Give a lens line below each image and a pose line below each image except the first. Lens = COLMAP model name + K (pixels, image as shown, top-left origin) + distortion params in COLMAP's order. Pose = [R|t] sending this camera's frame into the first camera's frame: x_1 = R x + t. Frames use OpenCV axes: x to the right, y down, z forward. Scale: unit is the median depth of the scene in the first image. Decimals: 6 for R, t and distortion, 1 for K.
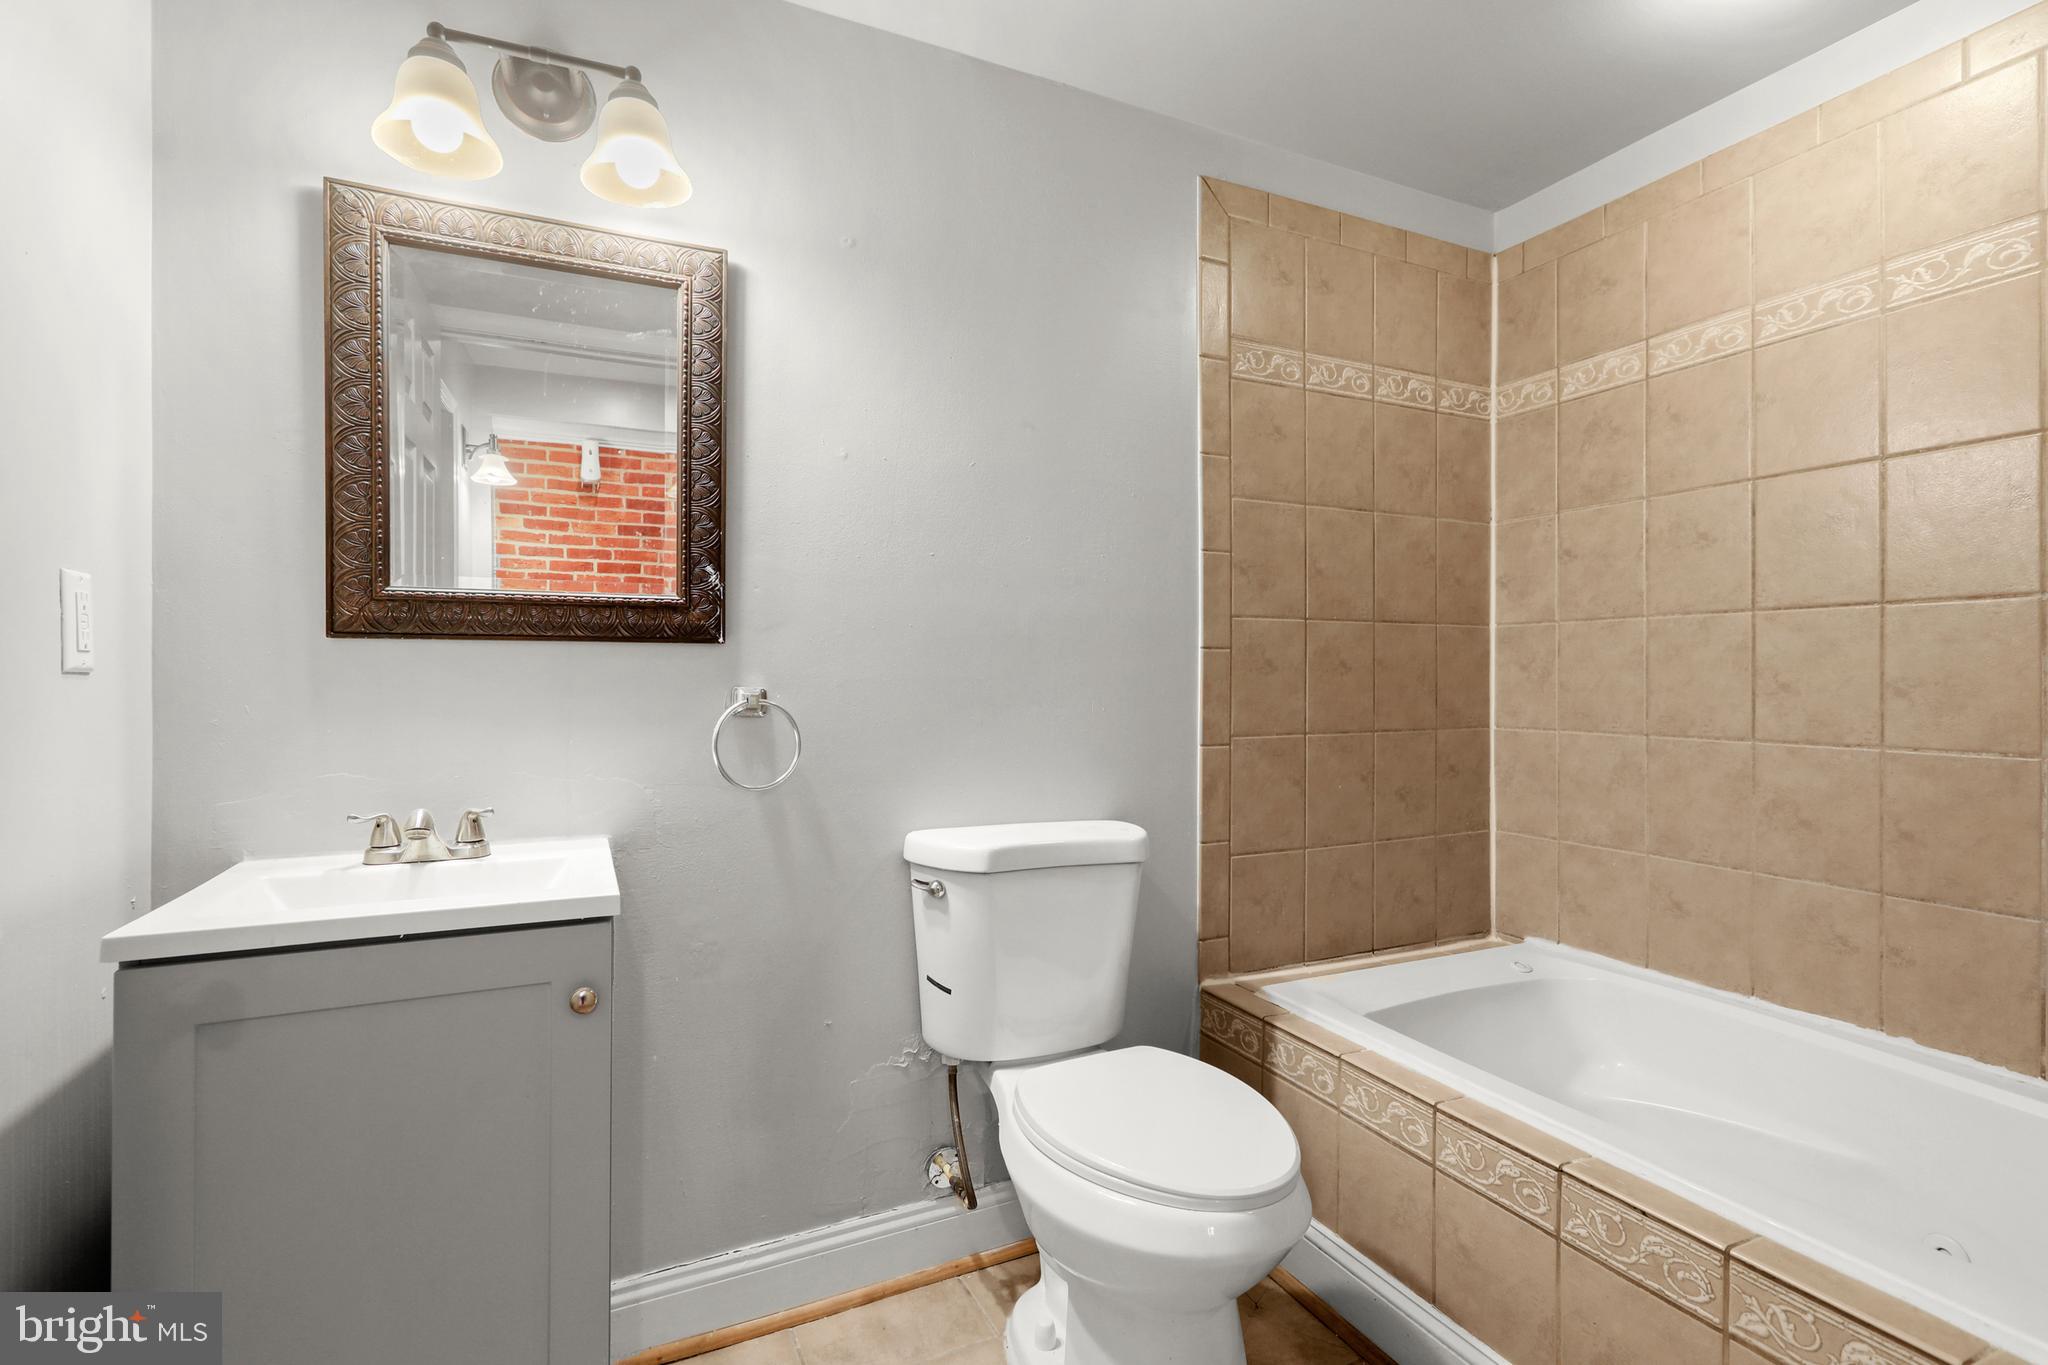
lens RADIAL K [[938.1, 0, 1029.7], [0, 938.1, 664.1], [0, 0, 1]] dist [-0.004107, 0.002002]
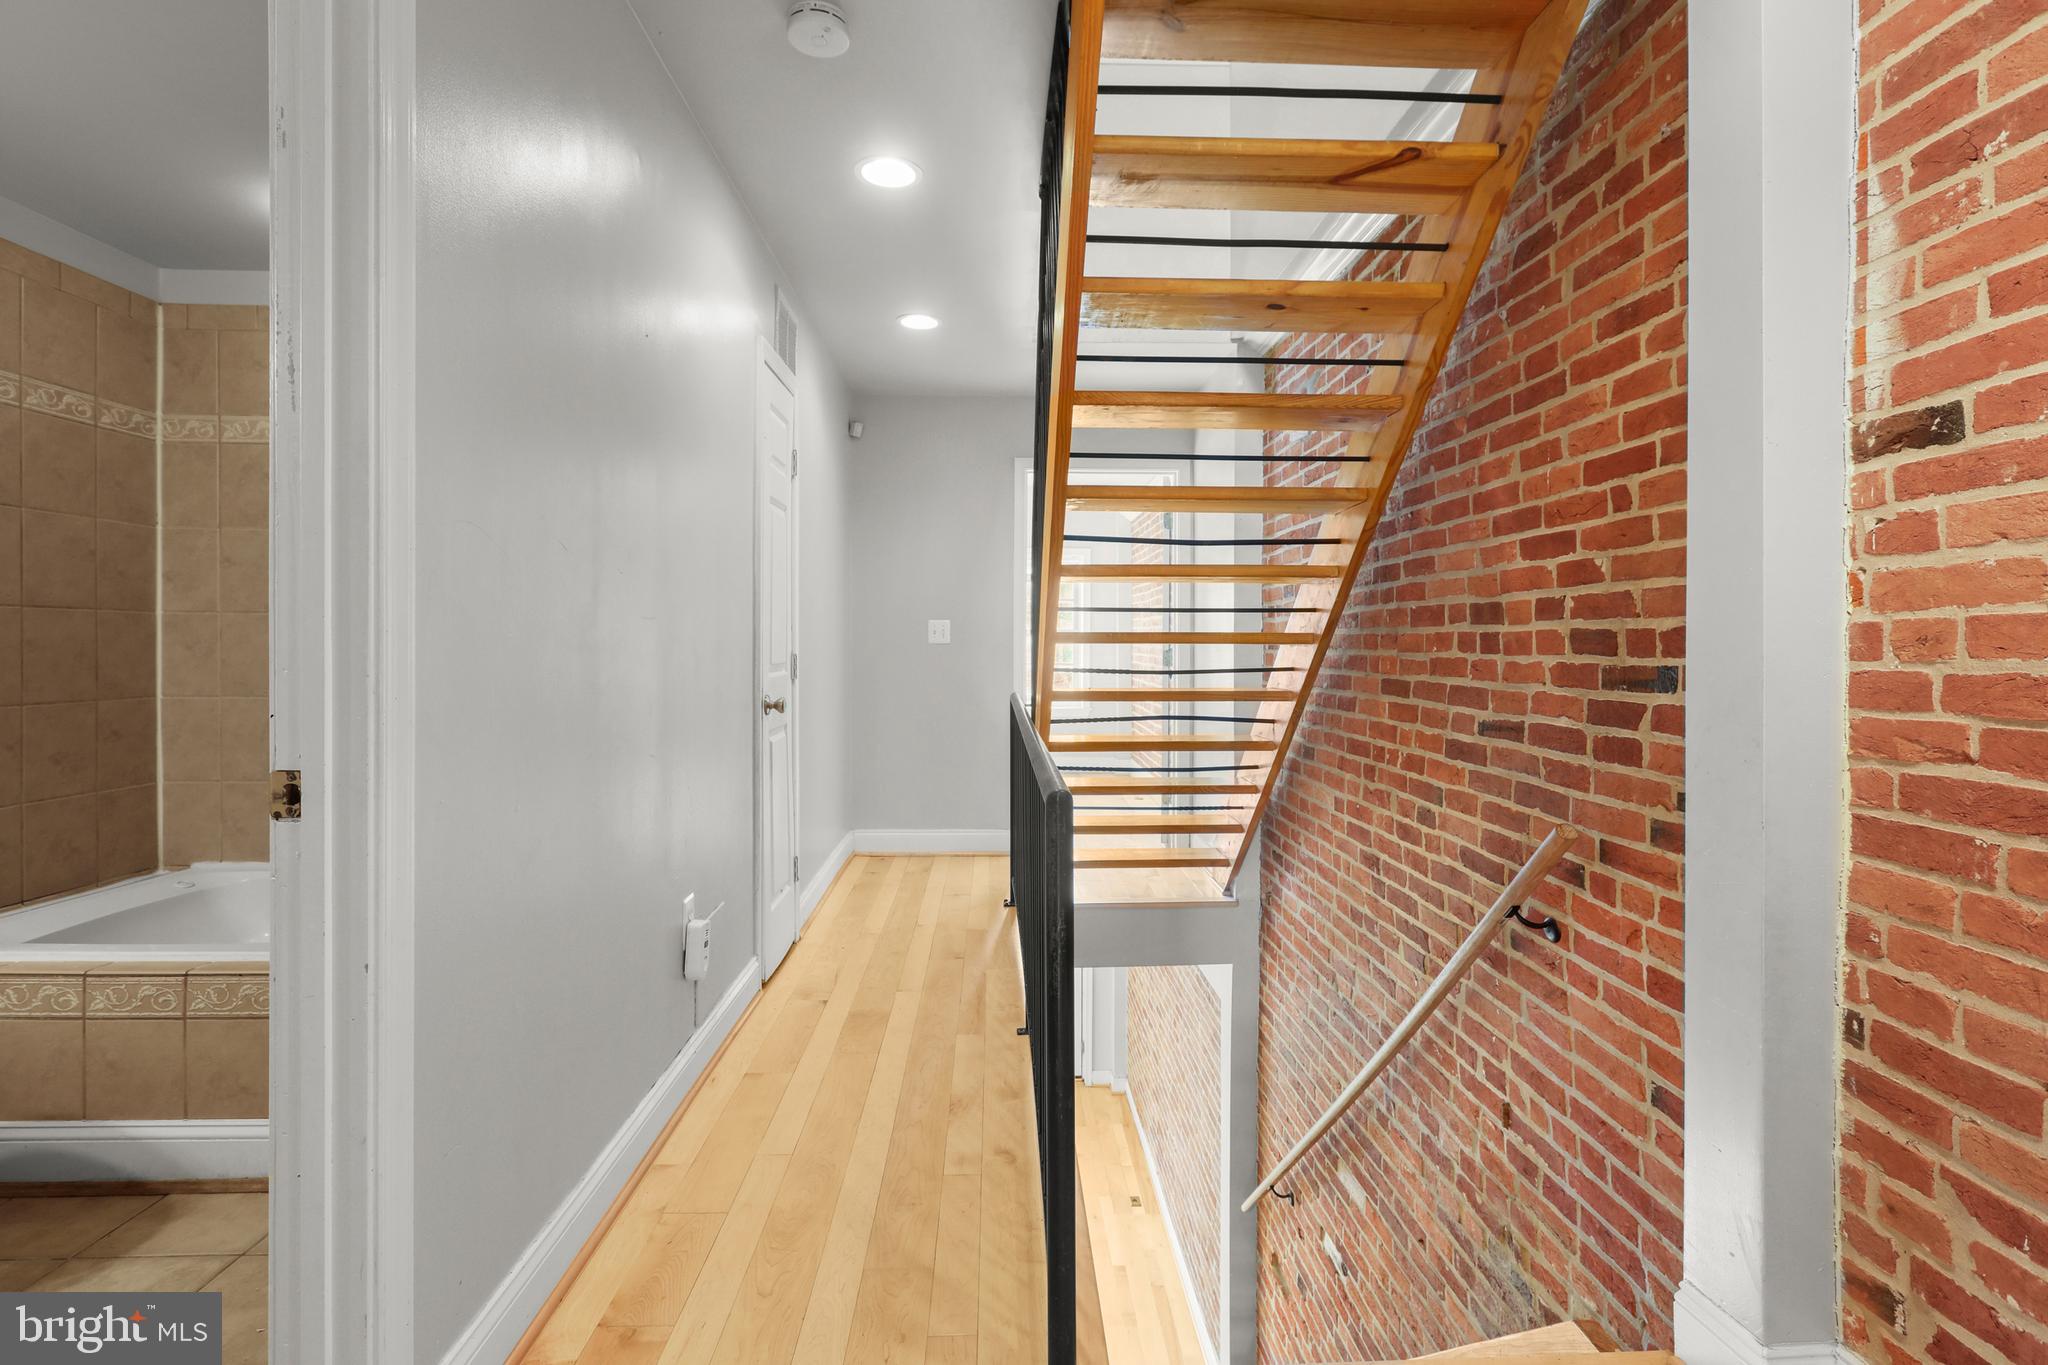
lens RADIAL K [[938.1, 0, 1029.7], [0, 938.1, 664.1], [0, 0, 1]] dist [-0.004107, 0.002002]
pose [[0.387887, -0.014222, 0.921597, -0.187992], [-0.022878, 0.999424, 0.025052, -0.031220], [-0.921423, -0.030801, 0.387338, -0.517661]]
